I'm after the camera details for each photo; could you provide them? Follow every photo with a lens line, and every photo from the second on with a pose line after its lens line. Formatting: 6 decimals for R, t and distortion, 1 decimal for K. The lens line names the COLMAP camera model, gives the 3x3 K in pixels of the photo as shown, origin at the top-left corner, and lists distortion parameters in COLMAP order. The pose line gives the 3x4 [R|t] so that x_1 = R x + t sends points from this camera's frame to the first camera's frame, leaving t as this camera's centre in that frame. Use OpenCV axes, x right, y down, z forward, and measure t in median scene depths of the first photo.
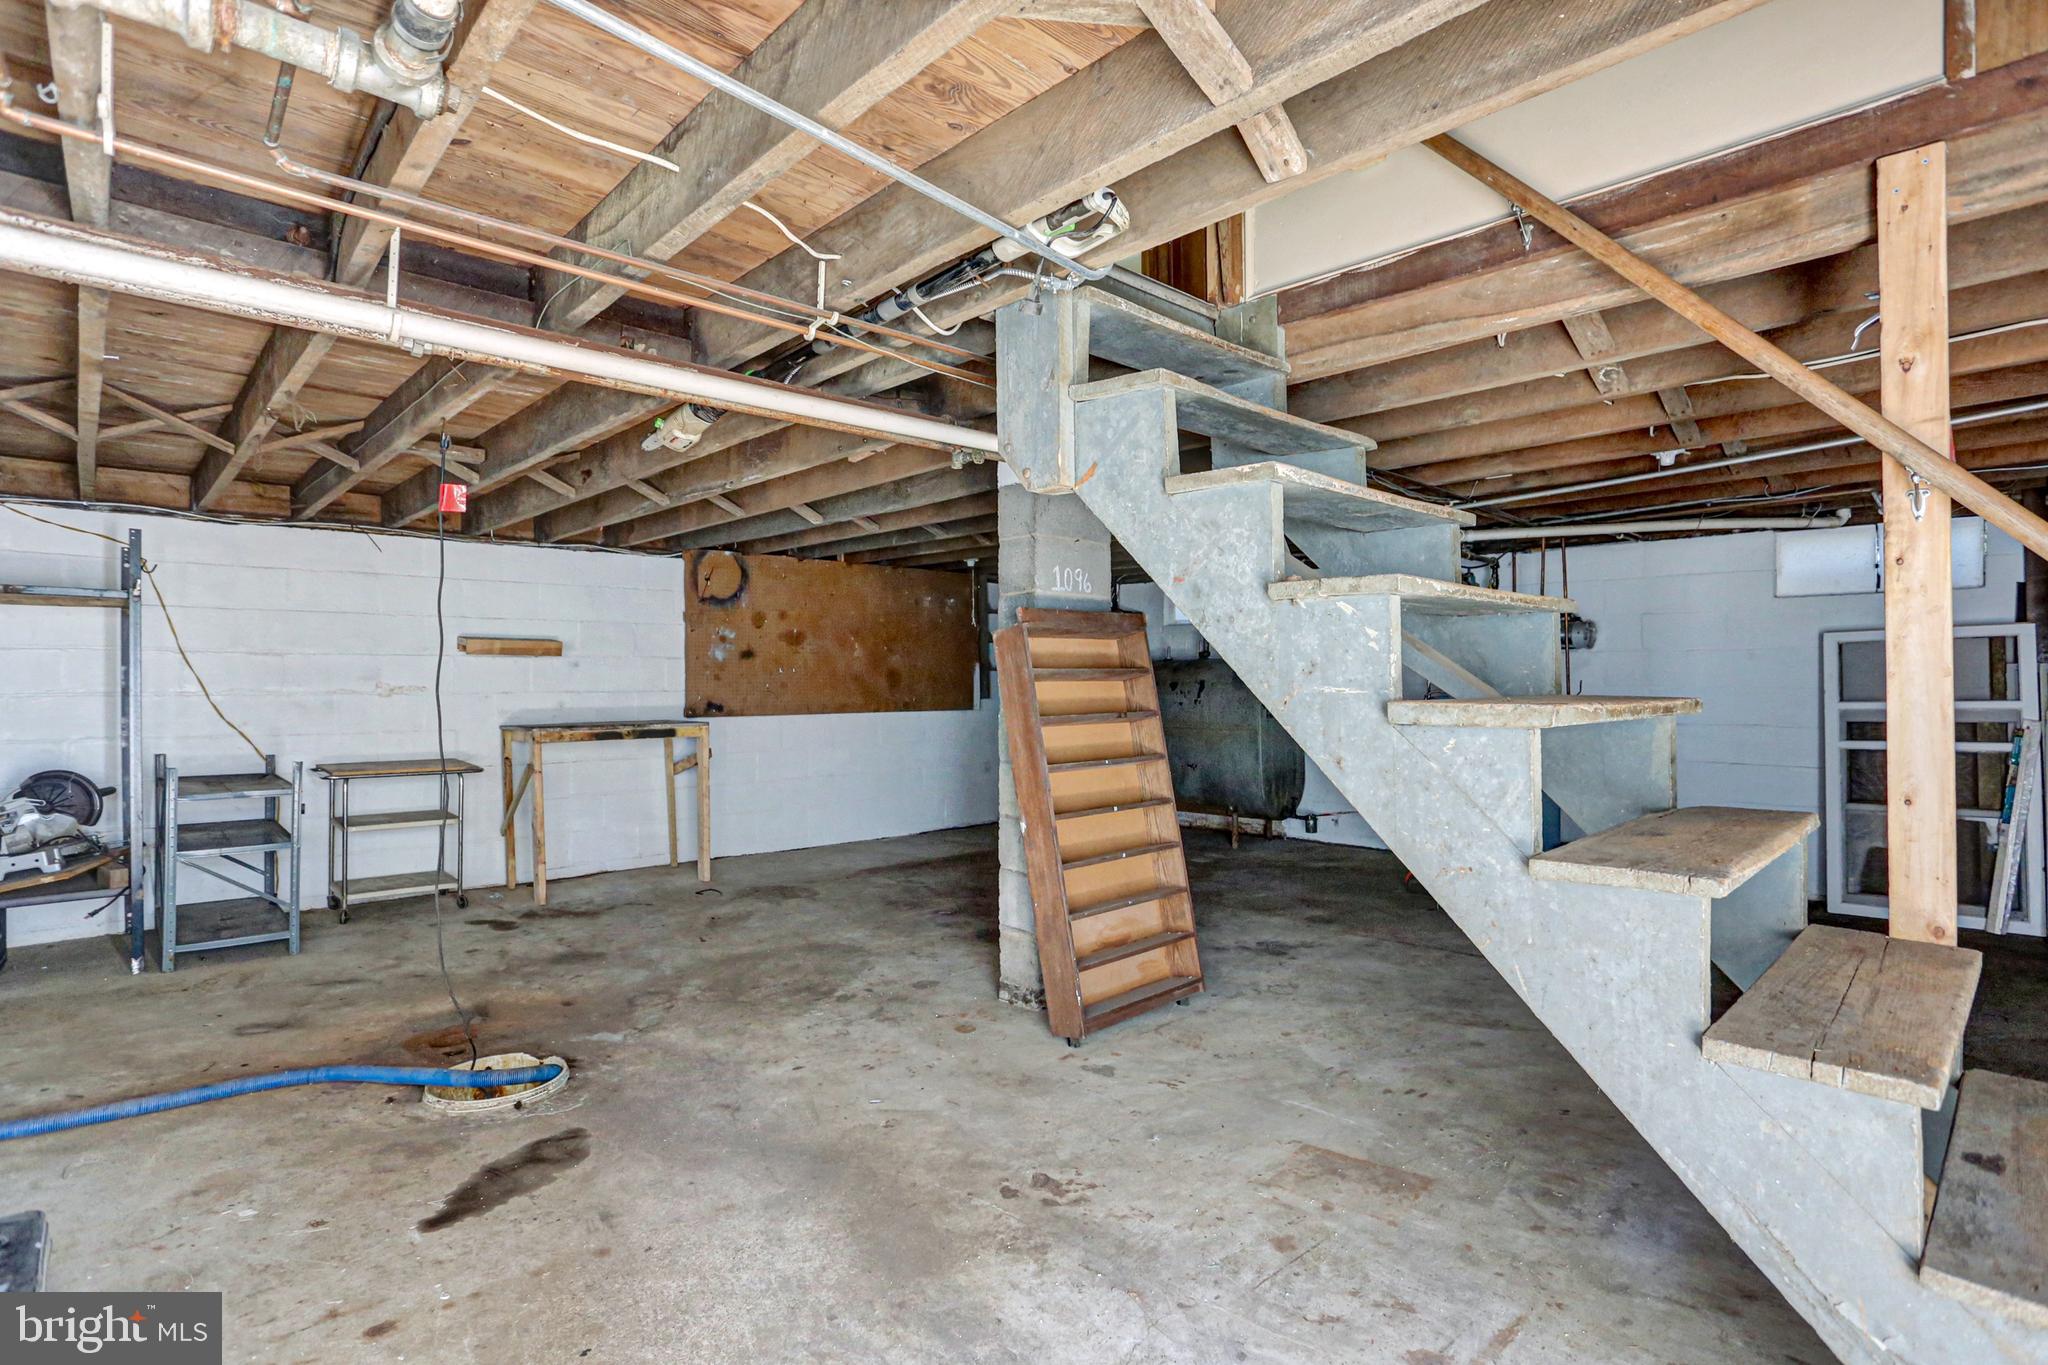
lens RADIAL K [[1015.0, 0, 1025.3], [0, 1015.0, 676.7], [0, 0, 1]] dist [-0.062737, 0.022082]
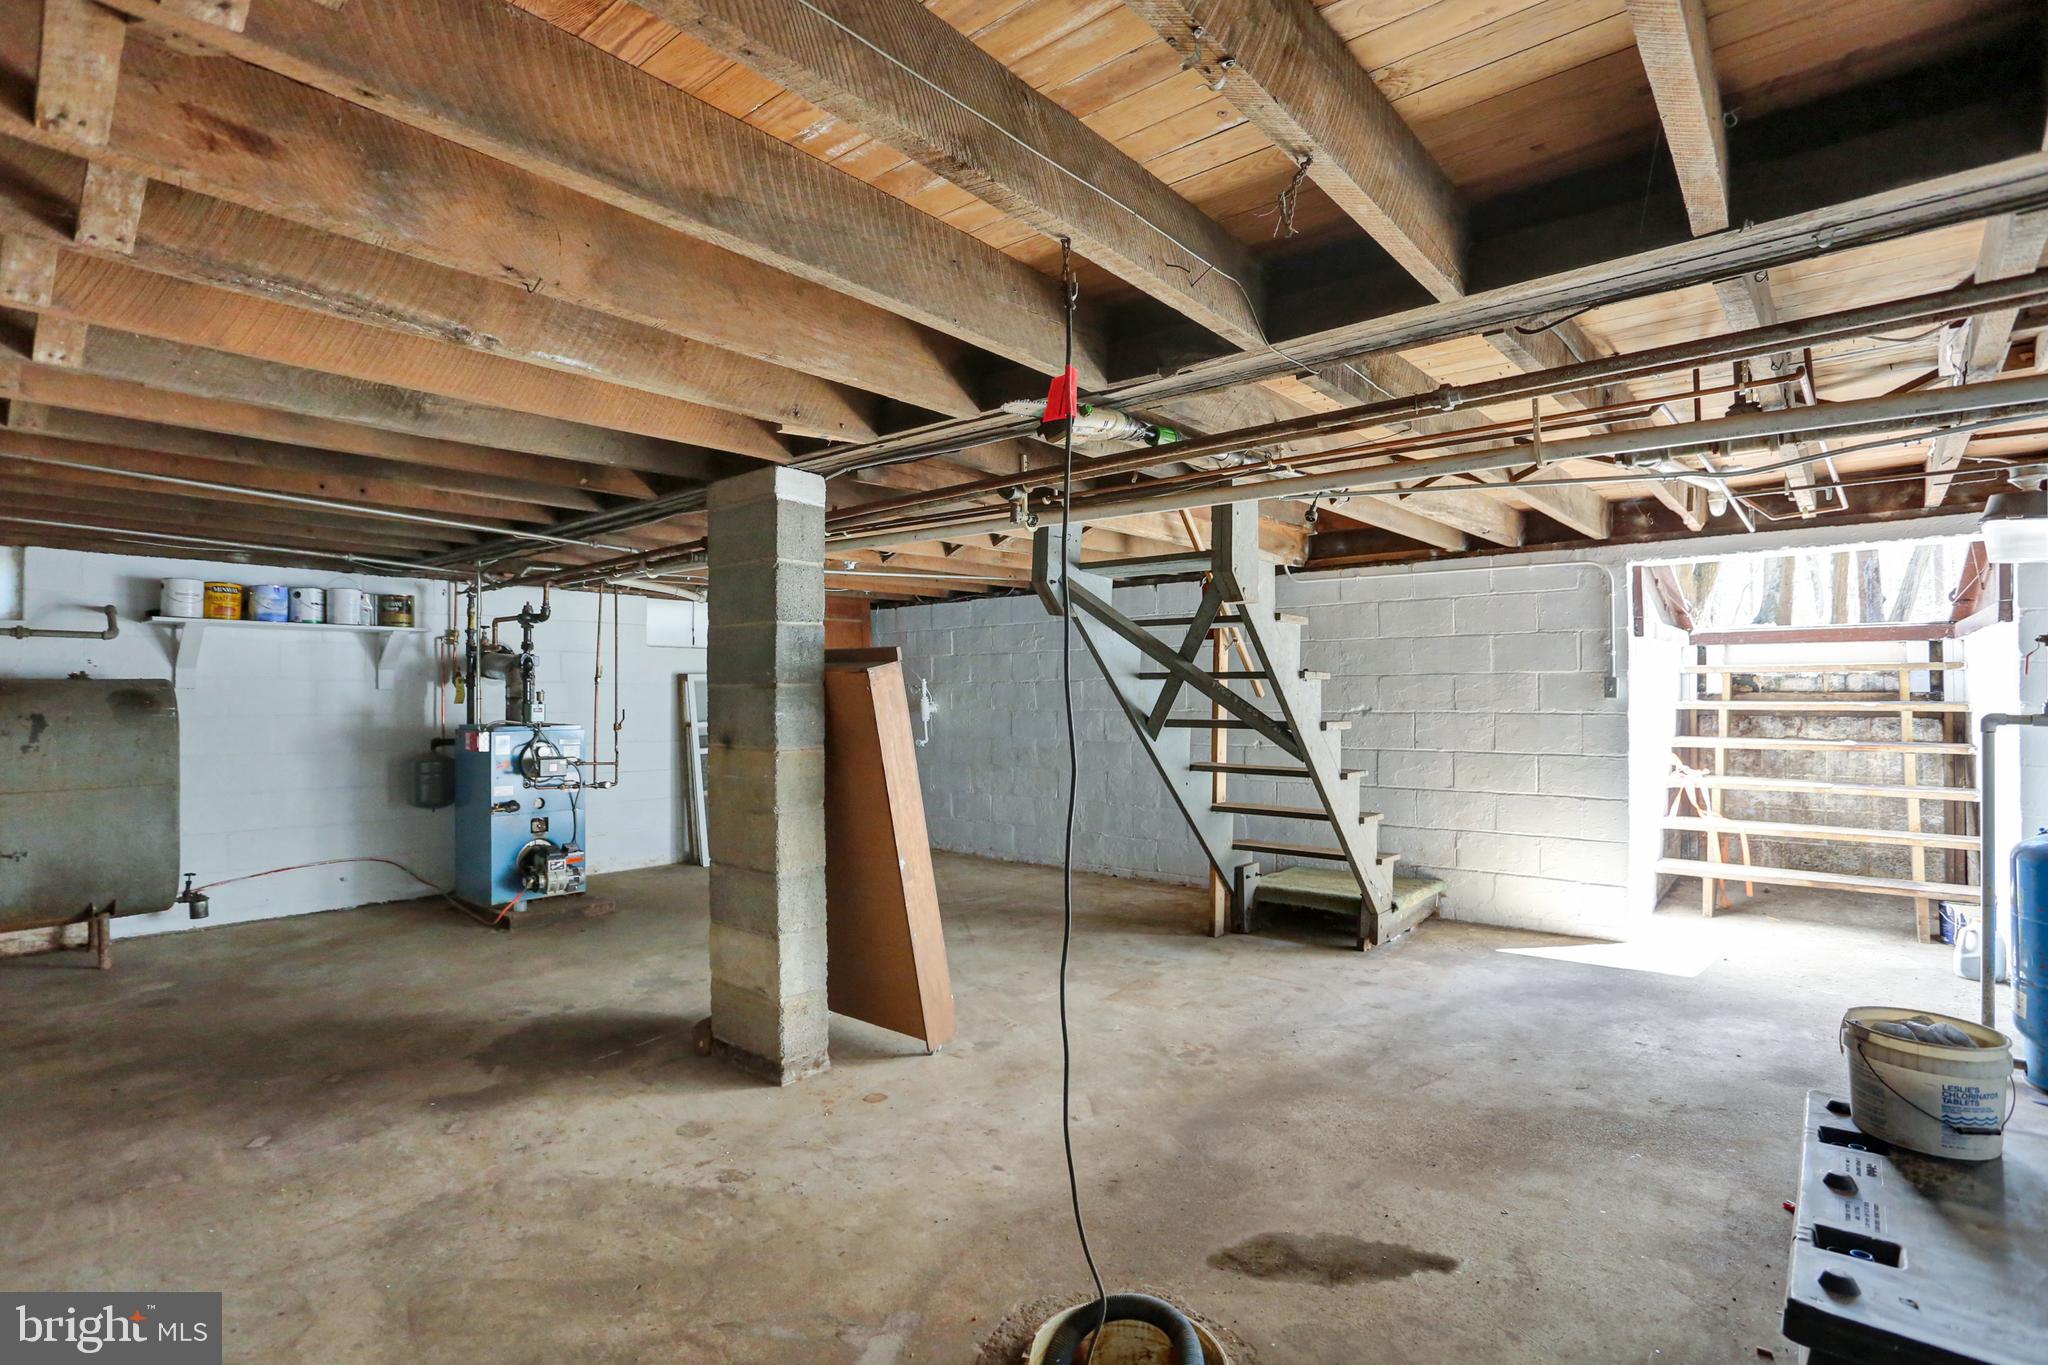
lens RADIAL K [[1015.0, 0, 1026.2], [0, 1015.0, 685.9], [0, 0, 1]] dist [-0.062737, 0.022082]
pose [[-0.122944, 0.014504, 0.992308, -1.125860], [-0.003014, 0.999883, -0.014988, -0.012020], [-0.992409, -0.004834, -0.122886, 1.118743]]
